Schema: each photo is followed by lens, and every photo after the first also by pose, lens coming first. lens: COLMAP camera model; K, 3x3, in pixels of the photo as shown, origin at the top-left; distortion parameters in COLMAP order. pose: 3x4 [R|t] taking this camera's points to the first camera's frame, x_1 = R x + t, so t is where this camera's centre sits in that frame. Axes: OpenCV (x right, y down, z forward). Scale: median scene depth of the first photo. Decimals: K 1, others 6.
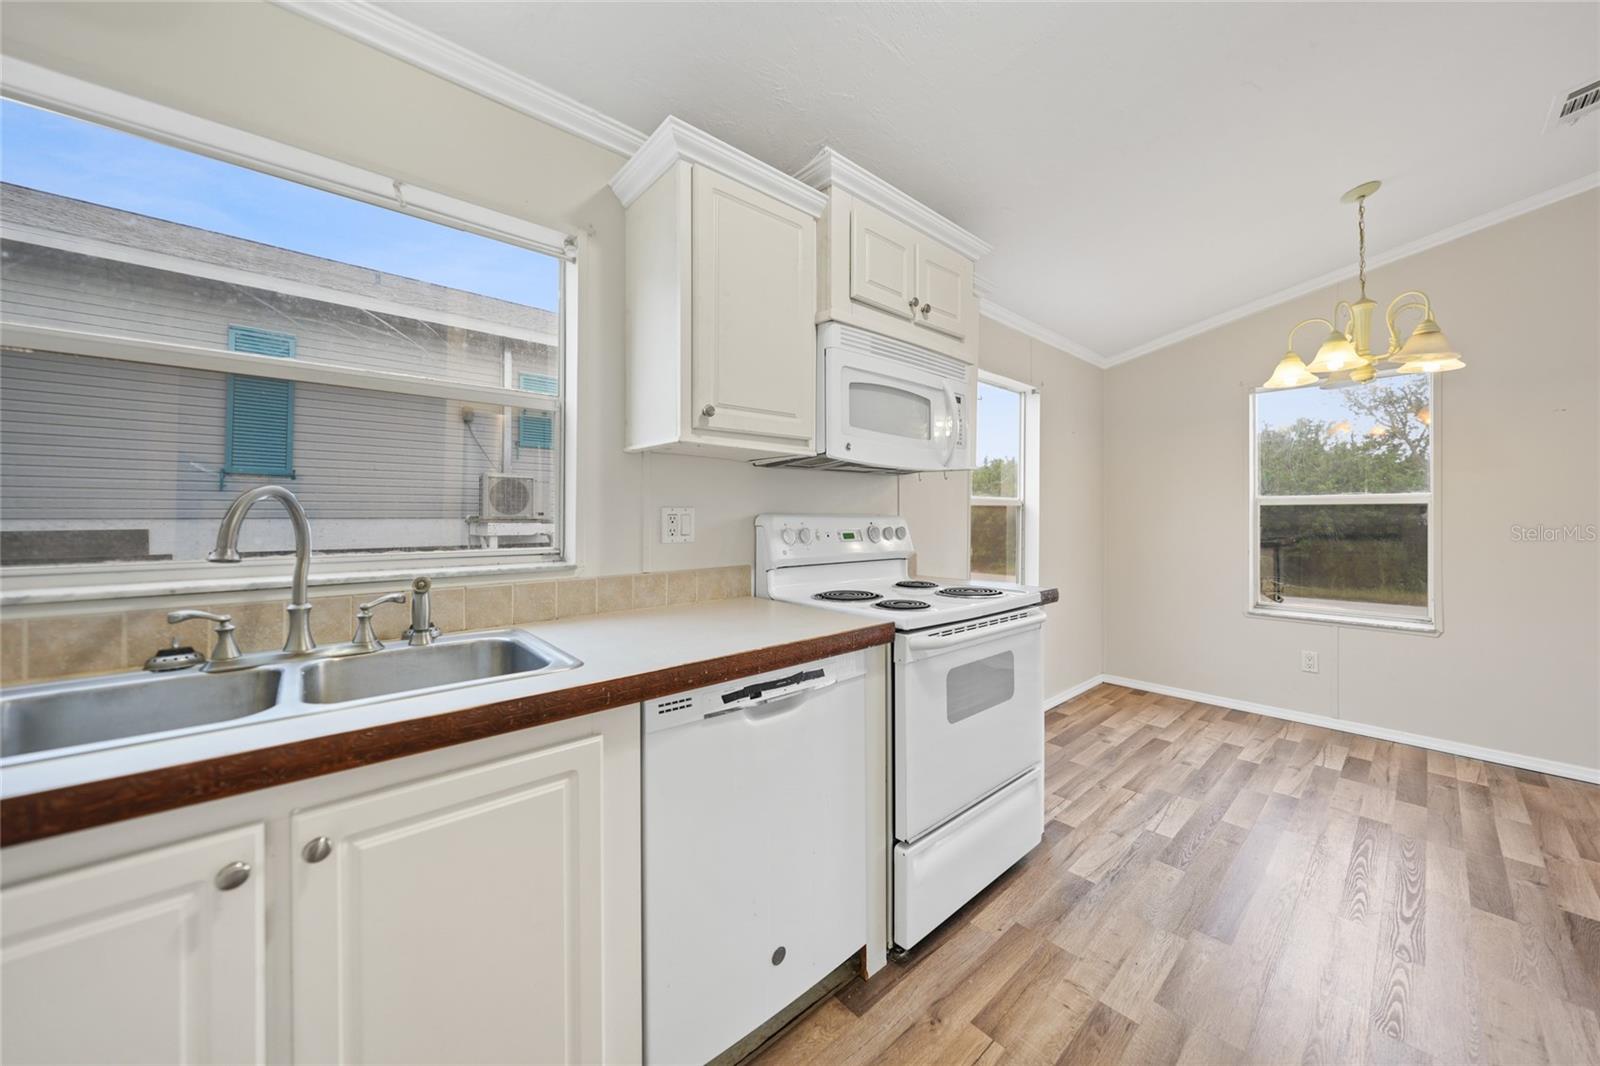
lens RADIAL K [[558.7, 0, 803.7], [0, 558.7, 514.0], [0, 0, 1]] dist [-0.006187, 0.000016]
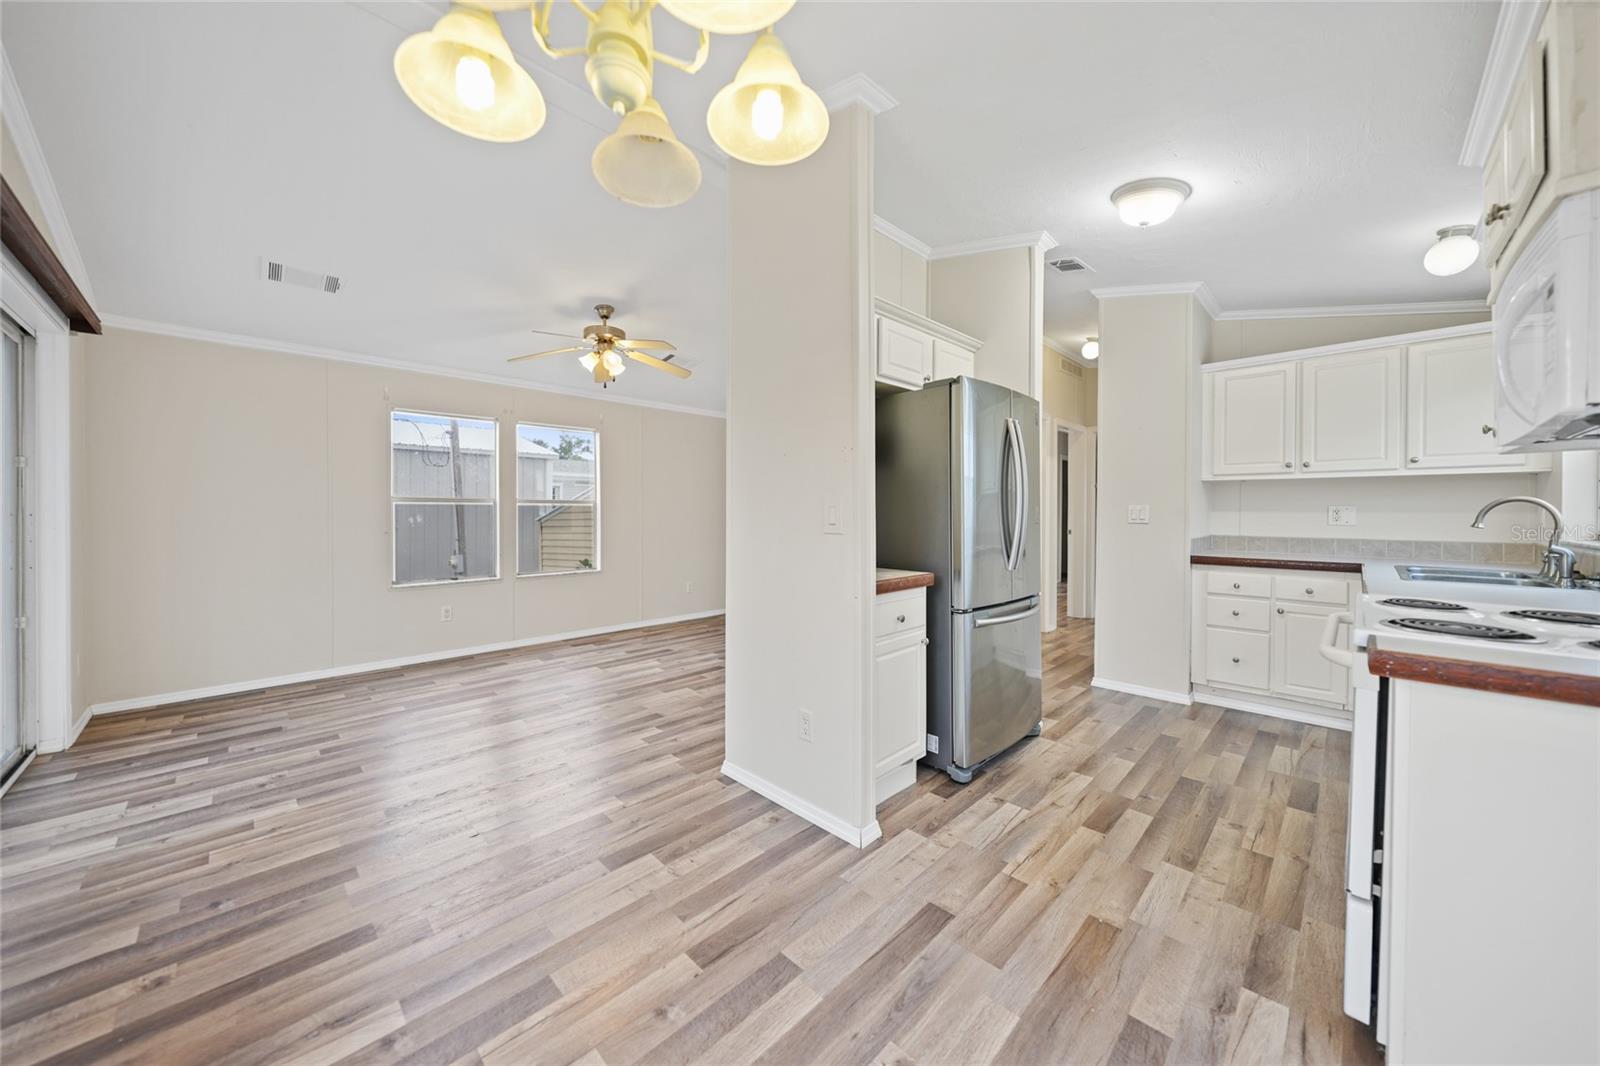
lens RADIAL K [[565.2, 0, 798.3], [0, 565.2, 514.8], [0, 0, 1]] dist [-0.000772, -0.000120]
pose [[-0.998093, -0.000482, -0.061726, 1.112275], [-0.000989, 0.999966, 0.008191, 0.003244], [0.061720, 0.008236, -0.998060, 1.627672]]
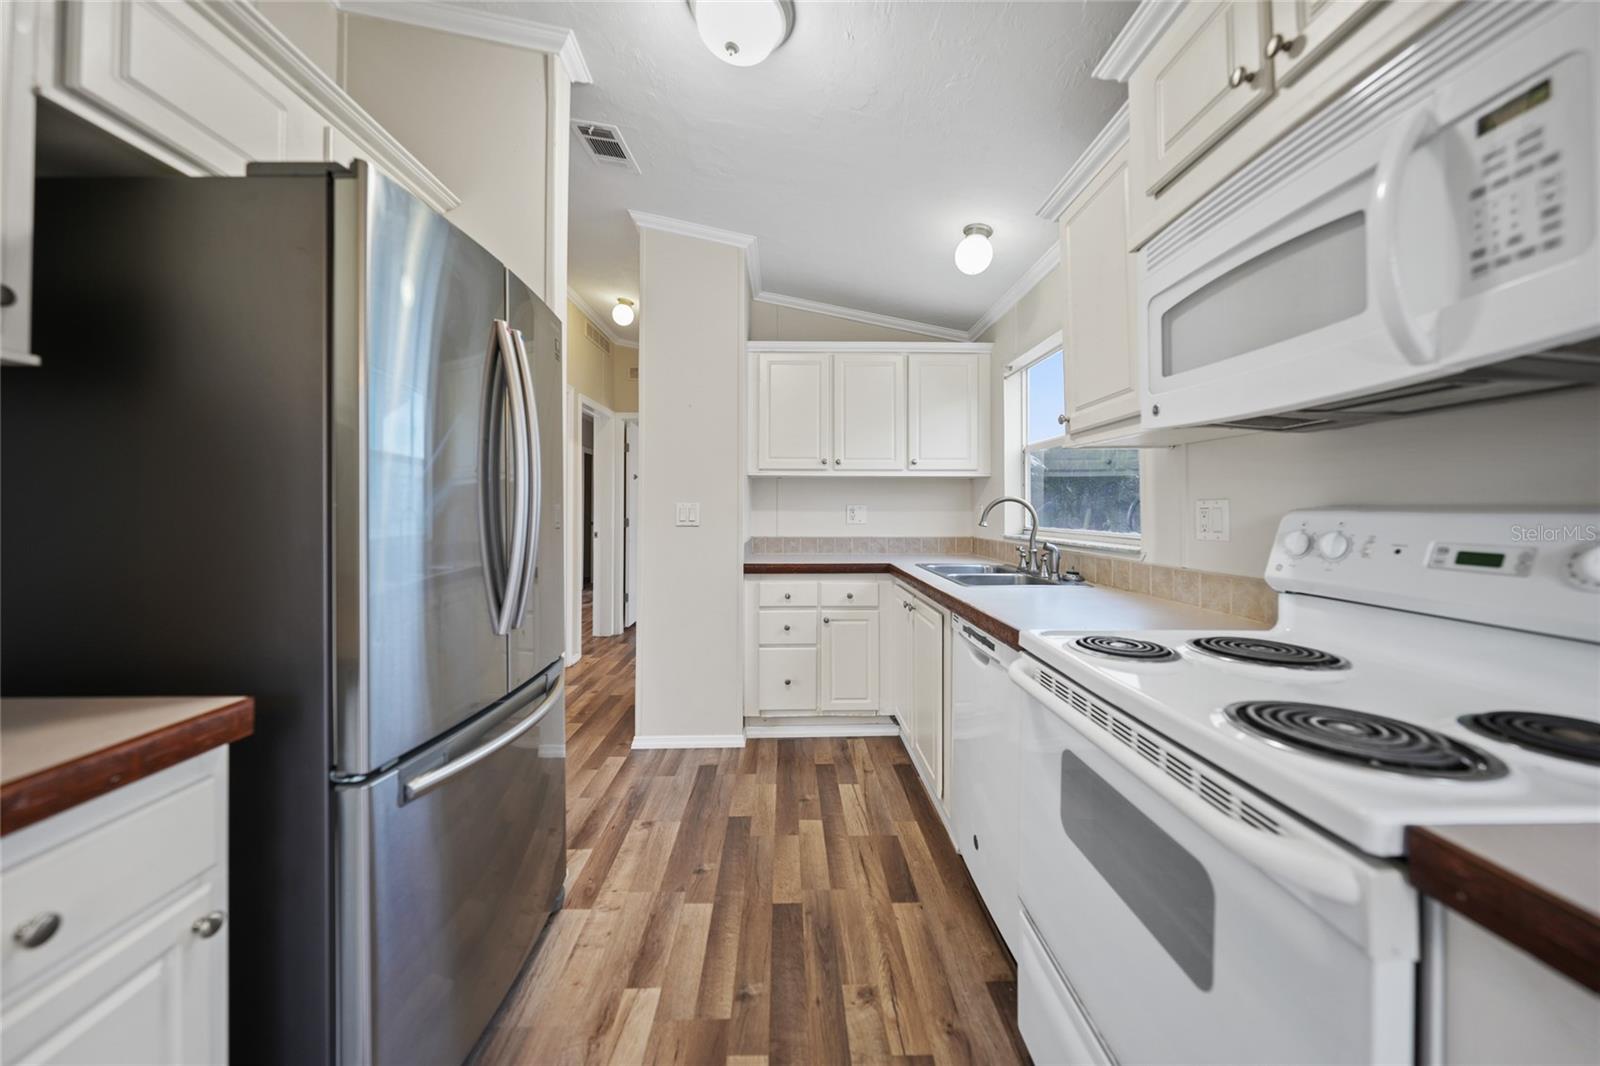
lens RADIAL K [[563.4, 0, 800.2], [0, 563.4, 502.8], [0, 0, 1]] dist [-0.000455, -0.000322]
pose [[-0.643947, -0.008592, -0.765022, 0.796299], [0.000682, 0.999930, -0.011805, 0.002394], [0.765070, -0.008123, -0.643896, 0.983365]]
